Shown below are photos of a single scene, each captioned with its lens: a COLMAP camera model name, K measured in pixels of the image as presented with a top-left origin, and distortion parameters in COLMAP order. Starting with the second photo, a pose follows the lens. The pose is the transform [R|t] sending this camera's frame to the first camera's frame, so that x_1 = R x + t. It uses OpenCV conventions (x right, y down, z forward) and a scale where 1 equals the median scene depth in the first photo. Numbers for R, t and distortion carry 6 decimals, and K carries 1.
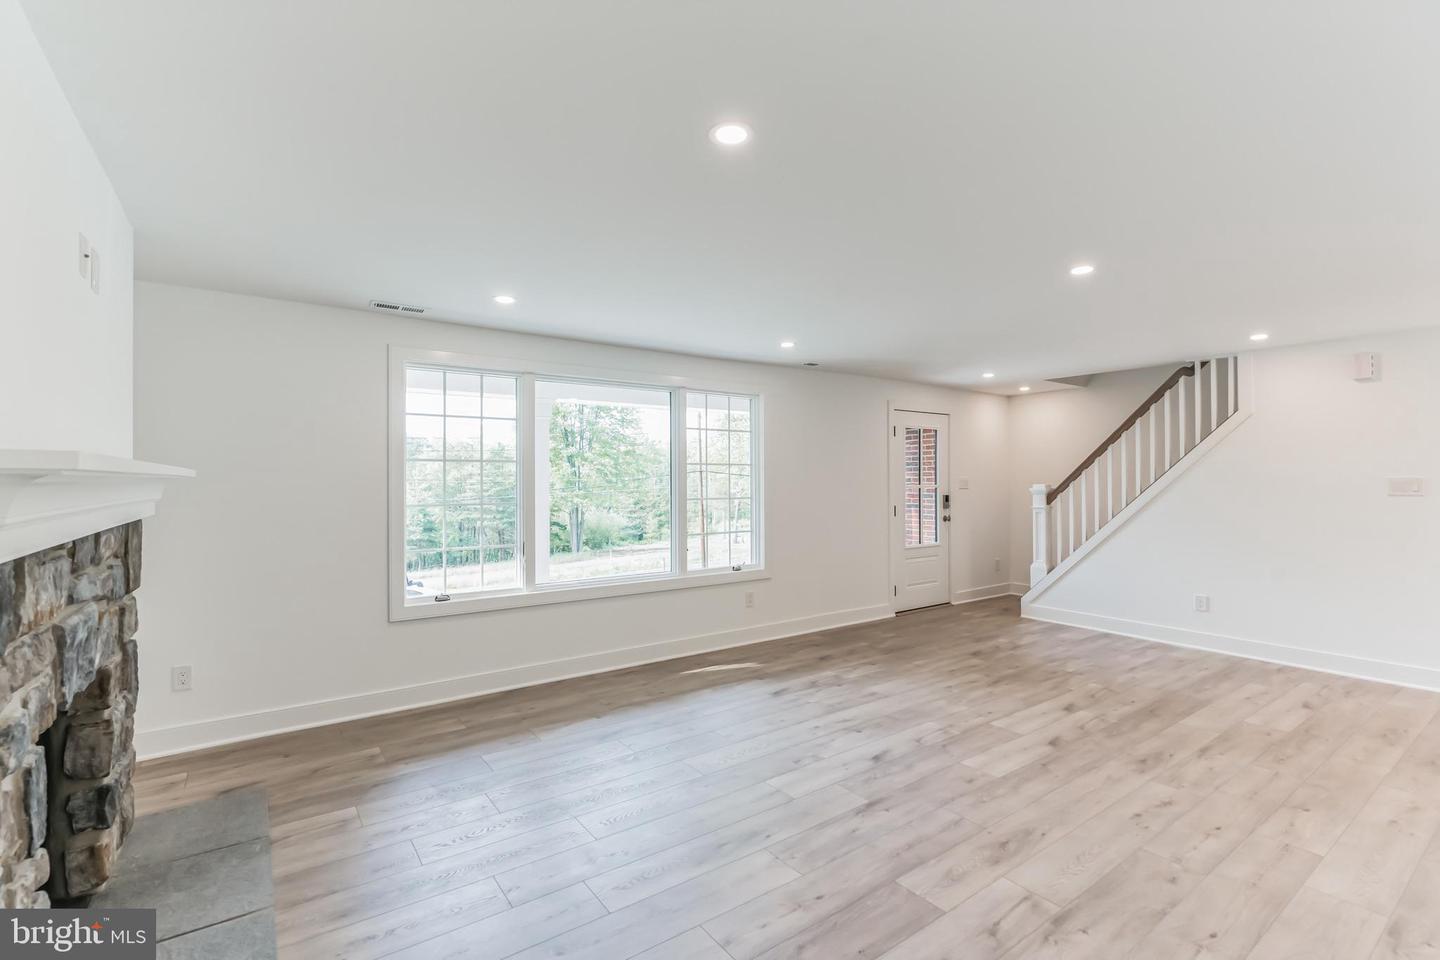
lens RADIAL K [[656.3, 0, 713.0], [0, 656.3, 474.6], [0, 0, 1]] dist [-0.002830, -0.000266]
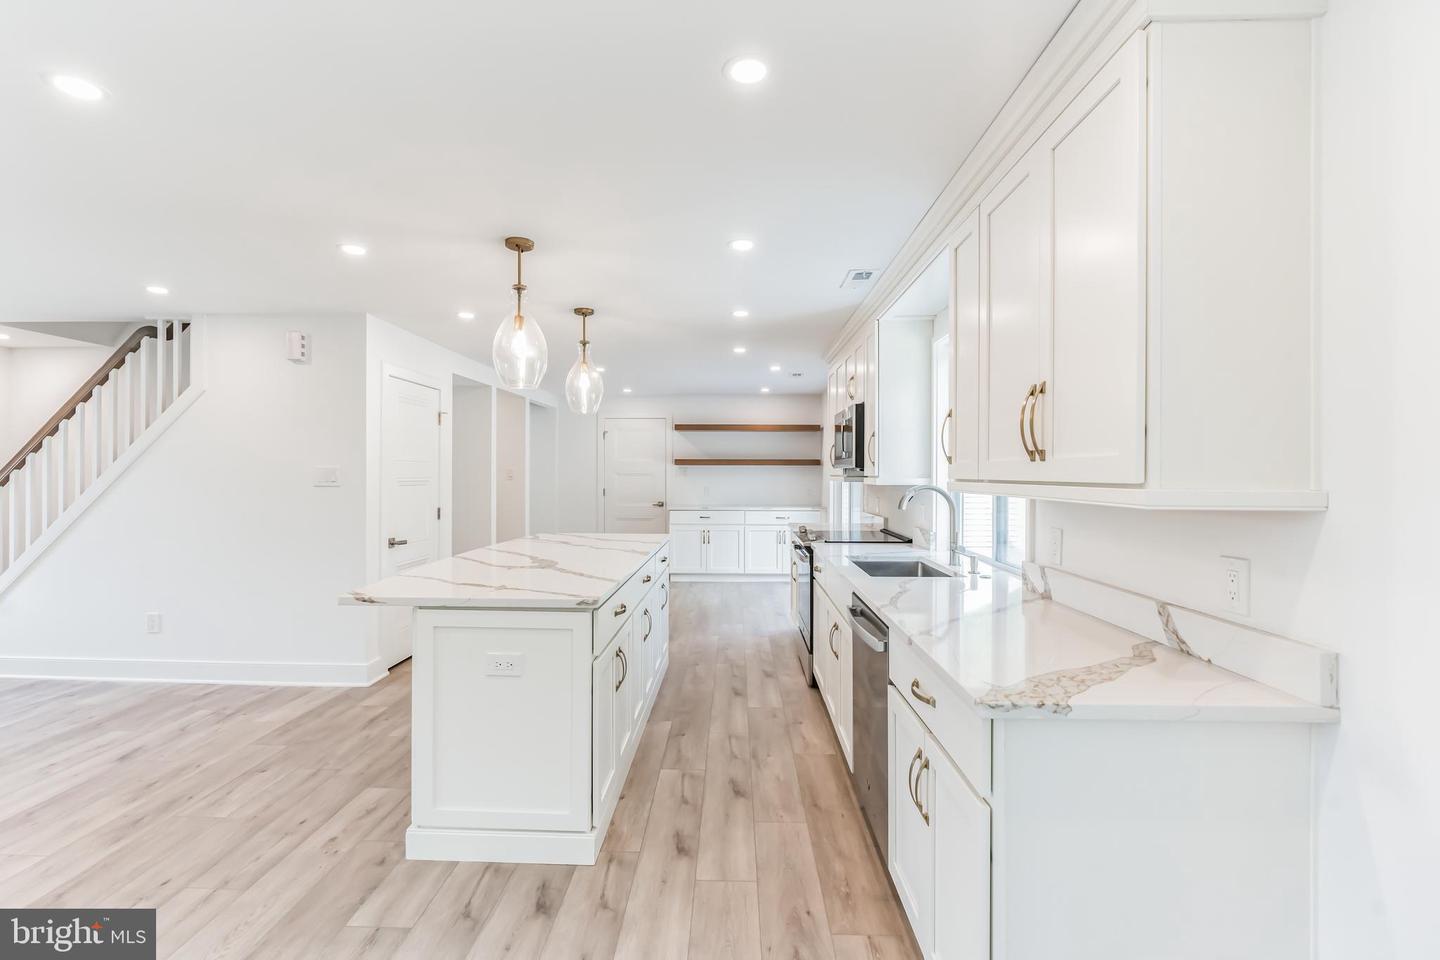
lens RADIAL K [[656.3, 0, 713.0], [0, 656.3, 474.6], [0, 0, 1]] dist [-0.002830, -0.000266]
pose [[0.616815, -0.000764, 0.787108, 0.744853], [-0.011747, 0.999879, 0.010176, -0.001968], [-0.787021, -0.015523, 0.616731, -0.039003]]
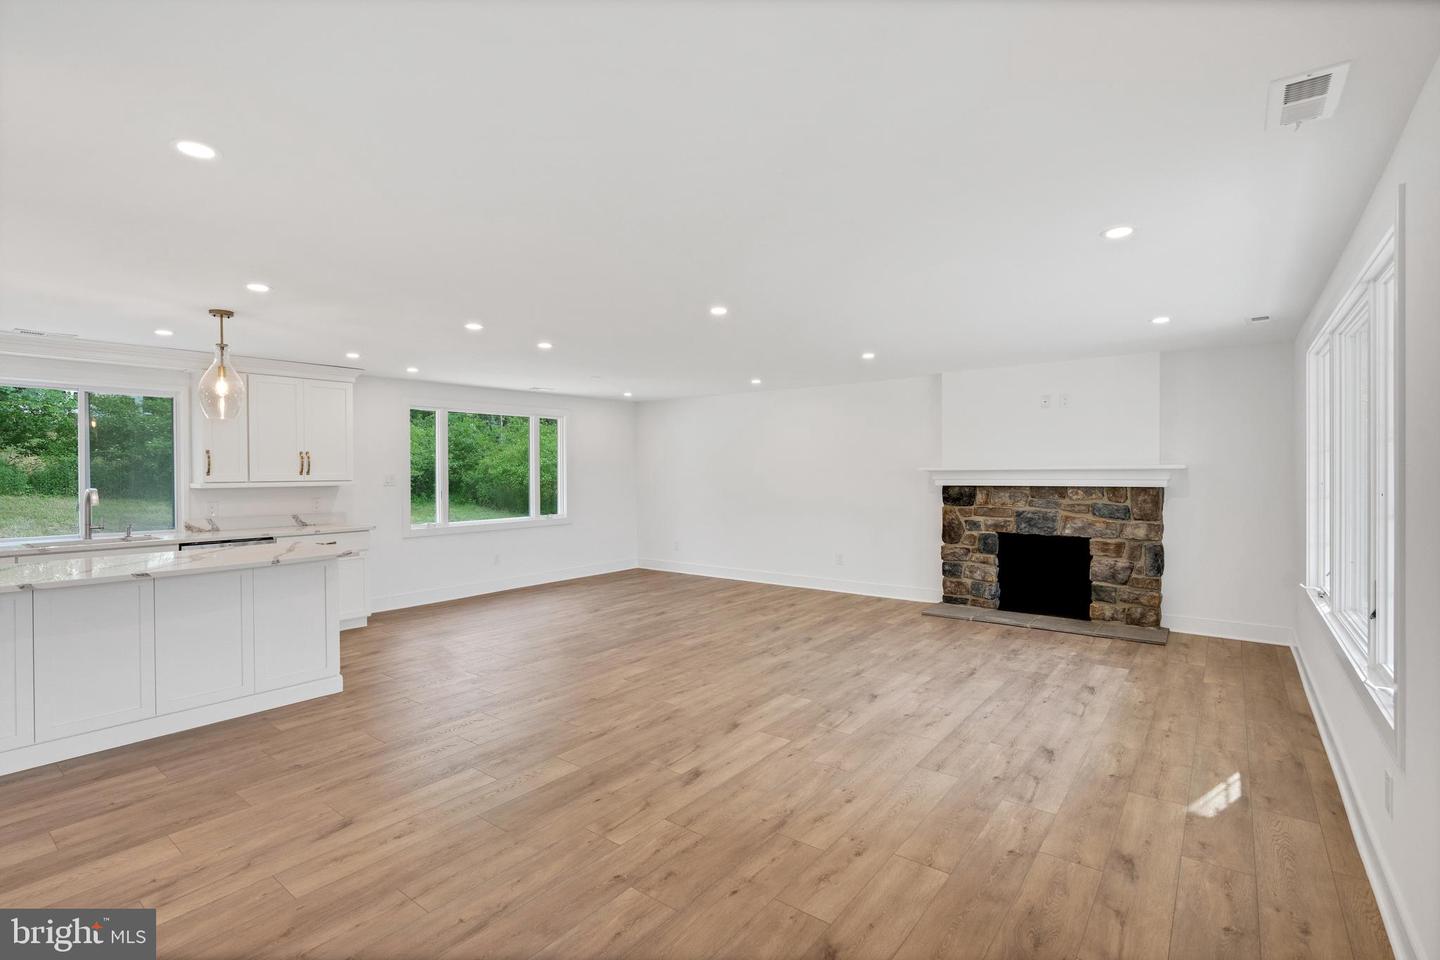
lens RADIAL K [[656.3, 0, 713.0], [0, 656.3, 474.6], [0, 0, 1]] dist [-0.002830, -0.000266]
pose [[-0.960315, 0.011074, -0.278699, 0.750420], [0.012549, 0.999915, -0.003512, 0.008312], [0.278636, -0.006870, -0.960372, 1.788939]]
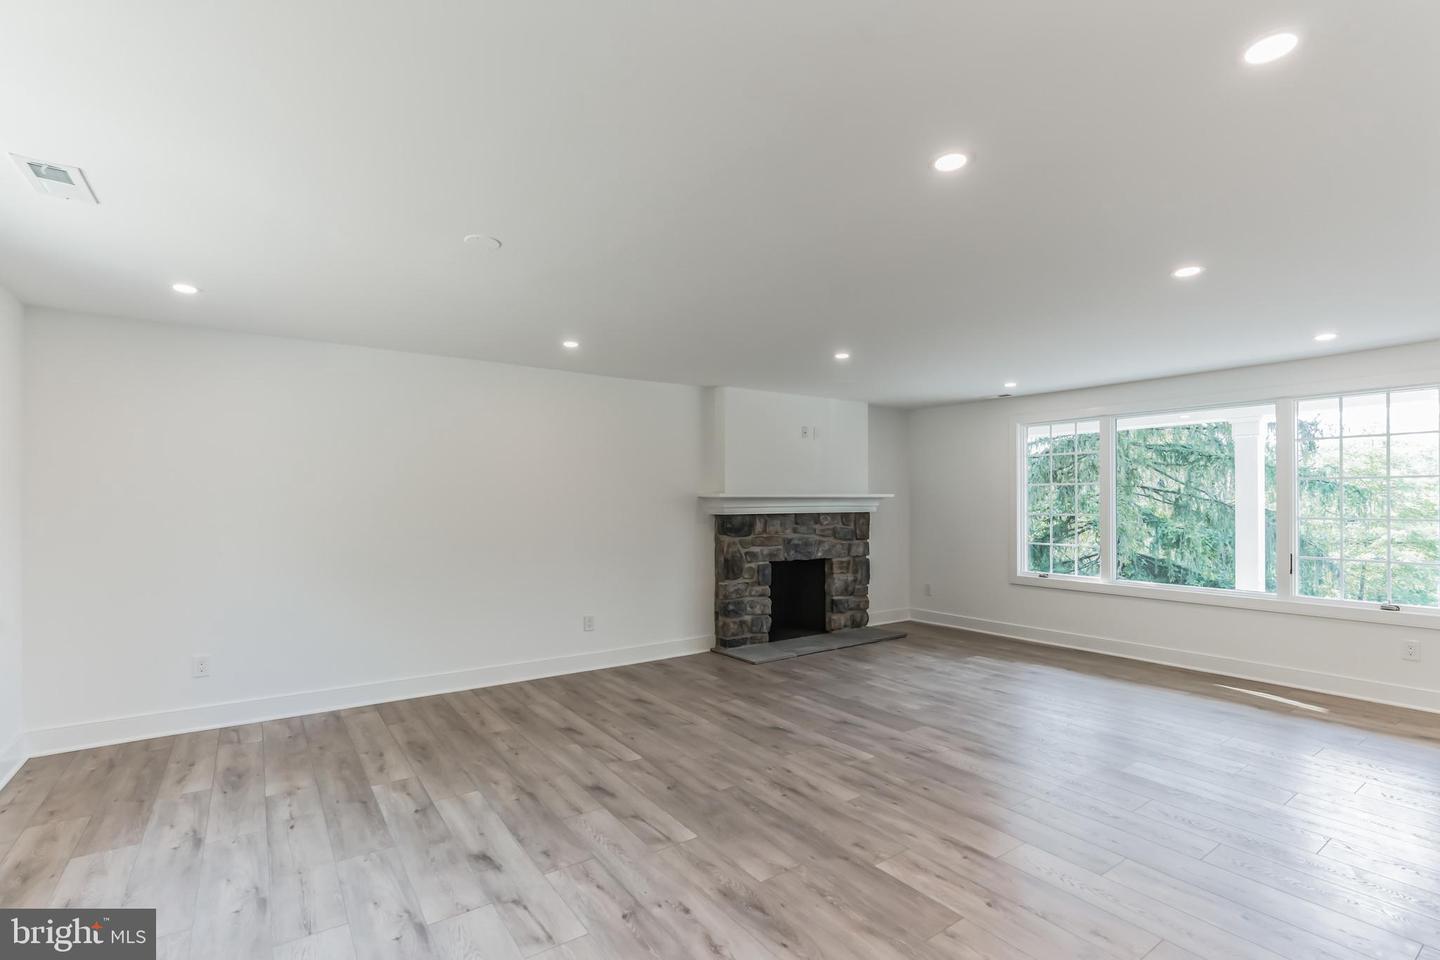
lens RADIAL K [[658.2, 0, 701.8], [0, 658.2, 507.4], [0, 0, 1]] dist [-0.003124, -0.000193]
pose [[-0.017685, 0.011270, -0.999780, 1.209011], [0.010368, 0.999885, 0.011088, 0.005165], [0.999790, -0.010169, -0.017800, 0.257534]]
